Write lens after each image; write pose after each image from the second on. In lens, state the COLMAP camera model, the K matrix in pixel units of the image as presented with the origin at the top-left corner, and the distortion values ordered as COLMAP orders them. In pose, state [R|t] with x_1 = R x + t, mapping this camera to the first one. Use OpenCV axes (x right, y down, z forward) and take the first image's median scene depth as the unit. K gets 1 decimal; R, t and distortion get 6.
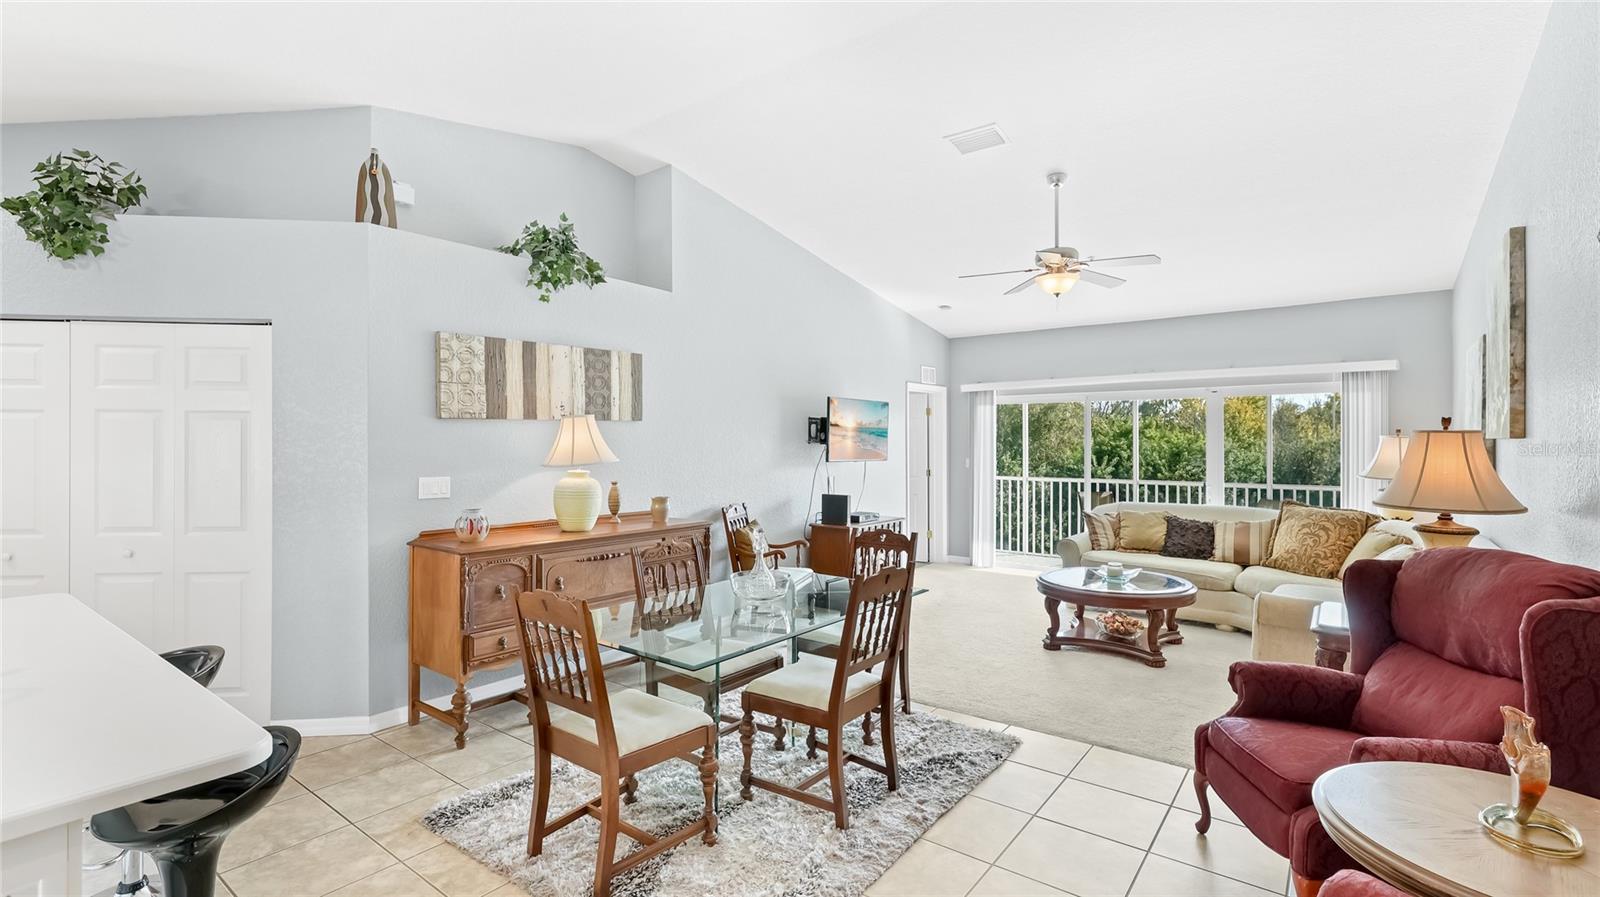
lens RADIAL K [[725.0, 0, 802.8], [0, 725.0, 445.8], [0, 0, 1]] dist [-0.002752, -0.000519]
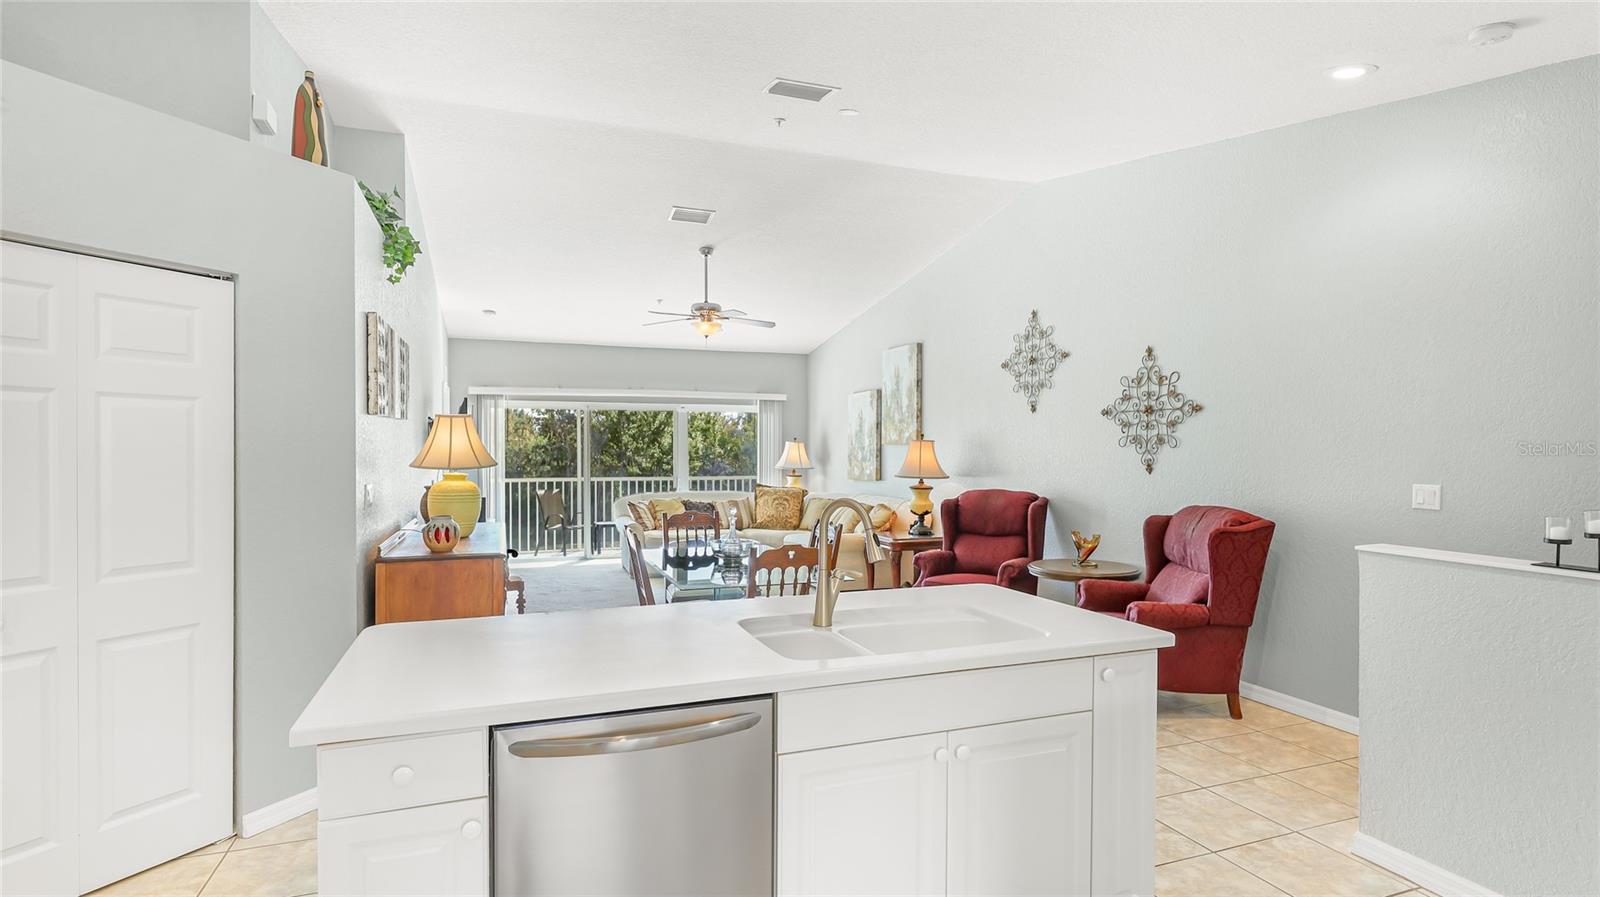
lens RADIAL K [[790.6, 0, 799.9], [0, 790.6, 466.6], [0, 0, 1]] dist [0.000159, 0.000101]
pose [[0.528260, -0.019329, 0.848862, -0.661536], [0.000797, 0.999752, 0.022269, 0.002326], [-0.849082, -0.011088, 0.528145, 0.050739]]
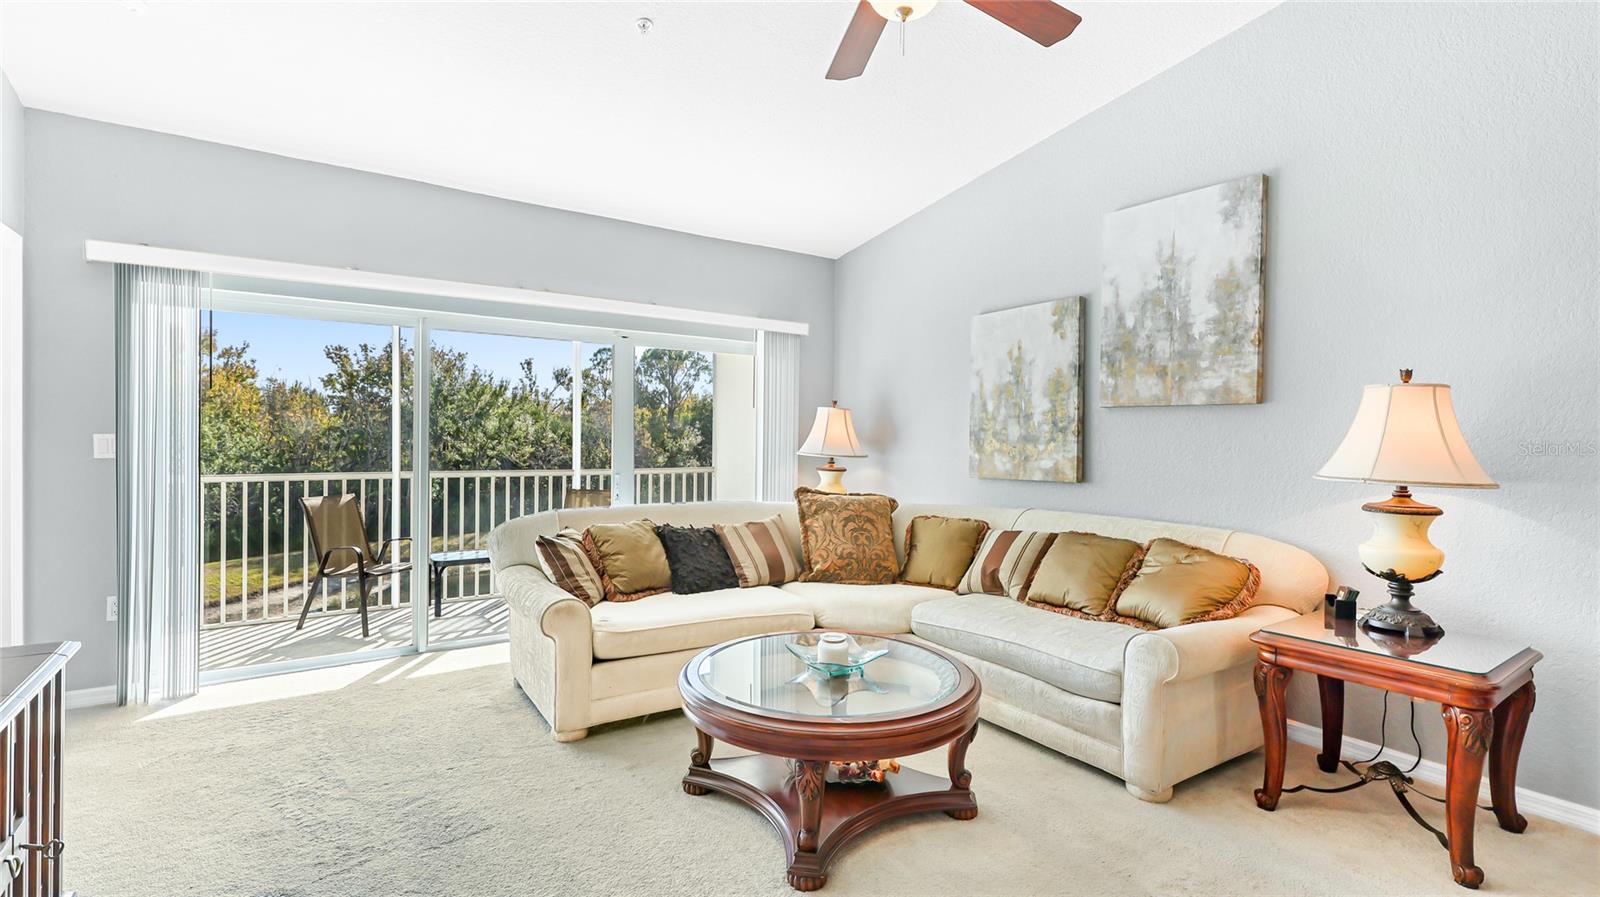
lens RADIAL K [[725.0, 0, 802.8], [0, 725.0, 445.8], [0, 0, 1]] dist [-0.002752, -0.000519]
pose [[0.298223, -0.008165, 0.954461, -0.044142], [-0.008451, 0.999902, 0.011194, 0.022750], [-0.954459, -0.011404, 0.298124, 0.748857]]
